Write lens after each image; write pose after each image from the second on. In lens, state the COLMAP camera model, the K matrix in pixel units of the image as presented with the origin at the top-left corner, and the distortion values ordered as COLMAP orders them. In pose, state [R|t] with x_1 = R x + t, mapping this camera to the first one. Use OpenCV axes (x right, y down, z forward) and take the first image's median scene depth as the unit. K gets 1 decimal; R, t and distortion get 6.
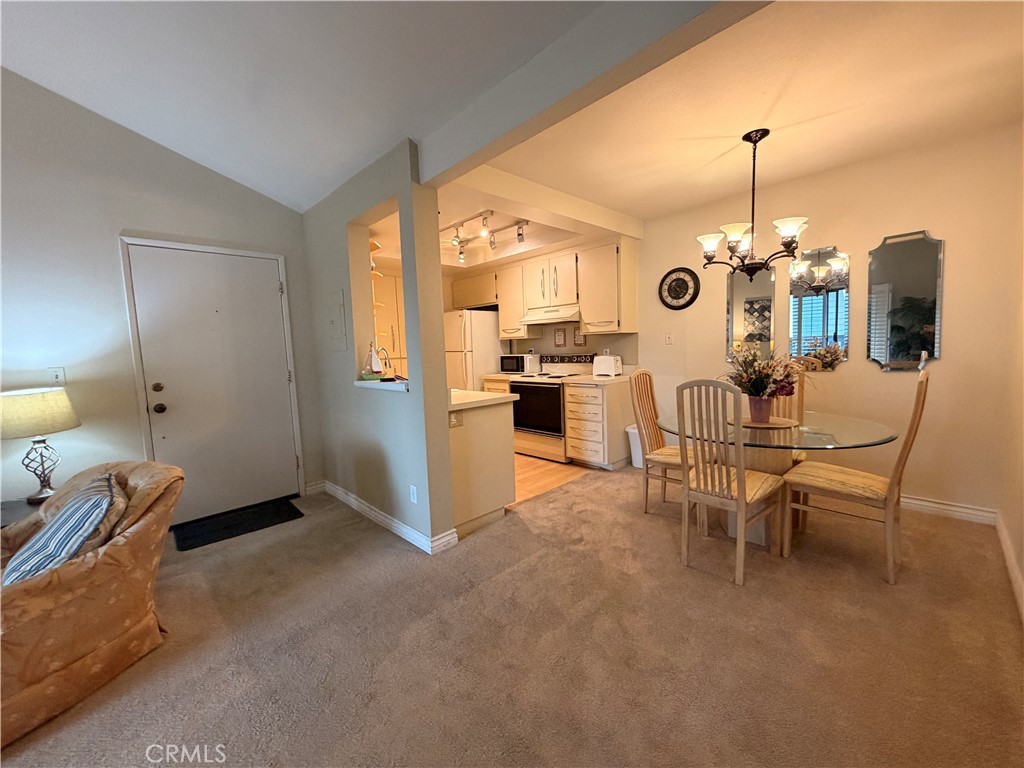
lens RADIAL K [[406.2, 0, 512.0], [0, 406.2, 384.0], [0, 0, 1]] dist [-0.000515, 0.000272]
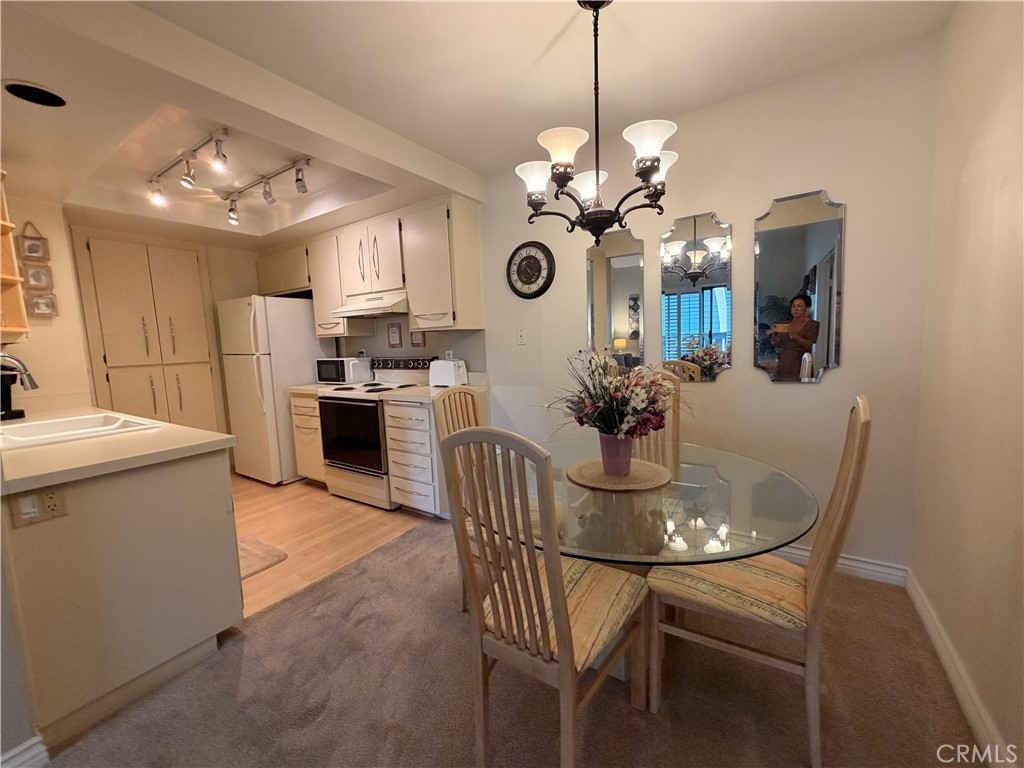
lens RADIAL K [[406.2, 0, 512.0], [0, 406.2, 384.0], [0, 0, 1]] dist [-0.000515, 0.000272]
pose [[0.975605, -0.023614, 0.218261, 0.209008], [0.021773, 0.999704, 0.010836, -0.034948], [-0.218453, -0.005820, 0.975830, 0.278197]]
